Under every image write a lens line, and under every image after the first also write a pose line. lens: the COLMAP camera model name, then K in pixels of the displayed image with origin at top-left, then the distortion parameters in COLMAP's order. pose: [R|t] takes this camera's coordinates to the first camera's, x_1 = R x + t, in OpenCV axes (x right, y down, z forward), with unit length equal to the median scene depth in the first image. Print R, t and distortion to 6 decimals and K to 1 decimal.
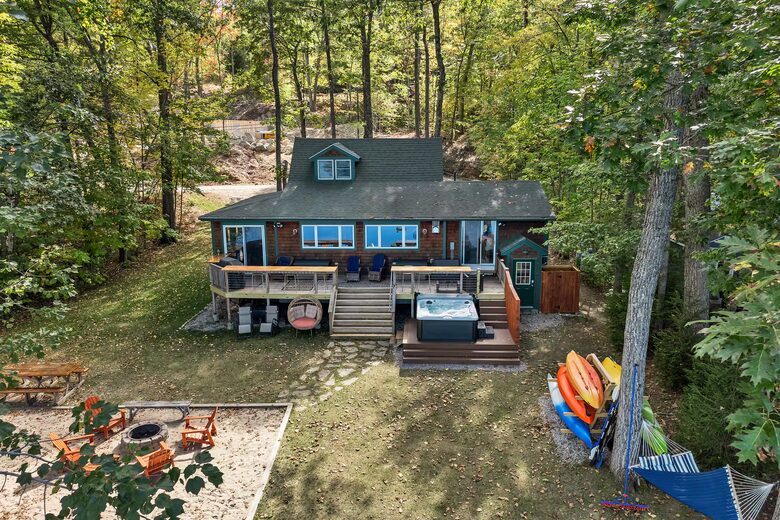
lens RADIAL K [[552.2, 0, 390.0], [0, 552.2, 260.0], [0, 0, 1]] dist [0.008676, 0.001434]
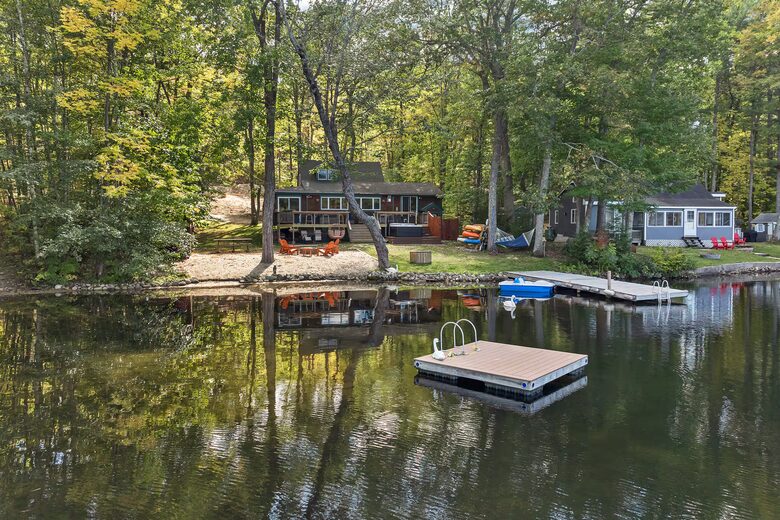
lens RADIAL K [[552.2, 0, 390.0], [0, 552.2, 260.0], [0, 0, 1]] dist [0.008676, 0.001434]
pose [[0.955964, -0.013154, 0.293190, -0.494502], [0.059487, 0.986943, -0.149679, 0.450533], [-0.287393, 0.160529, 0.944265, -0.821413]]
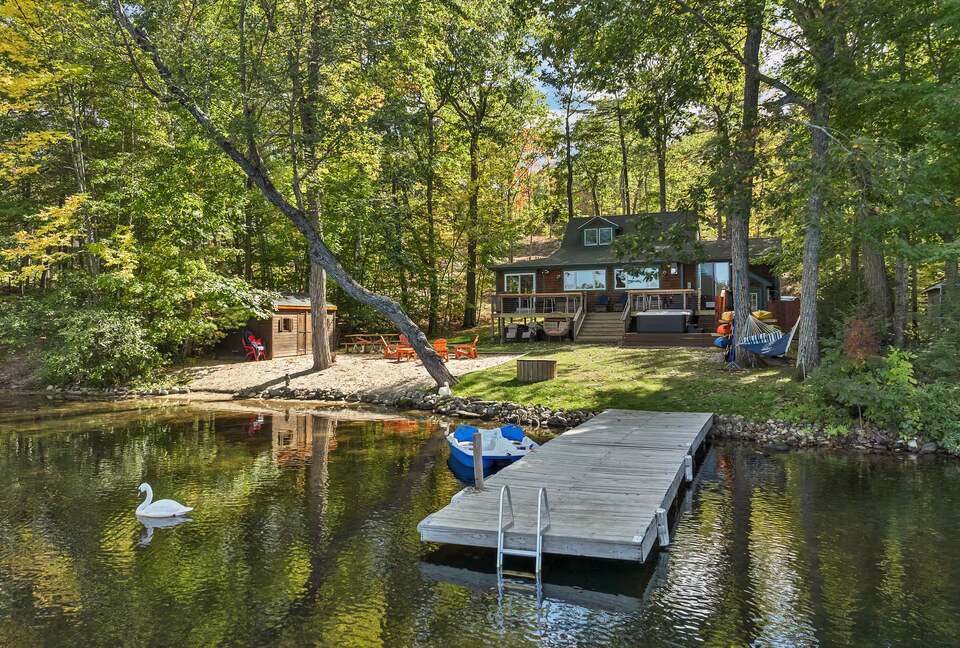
lens RADIAL K [[687.2, 0, 480.0], [0, 687.2, 324.0], [0, 0, 1]] dist [-0.002234, -0.000866]
pose [[0.928150, 0.003342, -0.372191, 0.246500], [-0.078613, 0.979162, -0.187248, 0.364985], [0.363809, 0.203054, 0.909072, -0.462556]]
